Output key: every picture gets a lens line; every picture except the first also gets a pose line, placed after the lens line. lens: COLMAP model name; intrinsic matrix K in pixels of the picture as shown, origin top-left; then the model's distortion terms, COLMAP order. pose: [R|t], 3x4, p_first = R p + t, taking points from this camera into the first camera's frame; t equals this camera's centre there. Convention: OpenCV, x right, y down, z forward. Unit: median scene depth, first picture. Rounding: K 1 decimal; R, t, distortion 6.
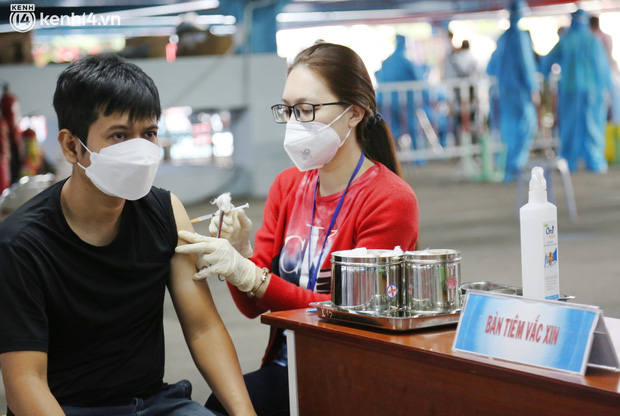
lens RADIAL K [[1863.9, 0, 310.0], [0, 1863.9, 208.0], [0, 0, 1]] dist [0.484588, 0.031892]
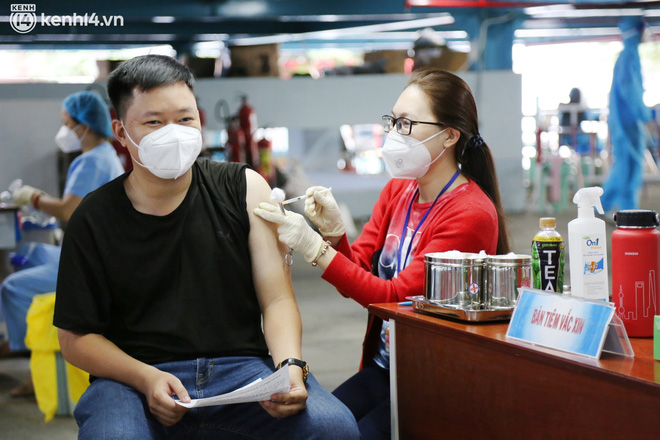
lens RADIAL K [[1984.1, 0, 330.0], [0, 1984.1, 220.0], [0, 0, 1]] dist [0.484588, 0.031892]
pose [[0.990073, 0.036911, -0.135624, 0.121478], [-0.037397, 0.999300, -0.001034, 0.006346], [0.135491, 0.006096, 0.990760, -0.242529]]
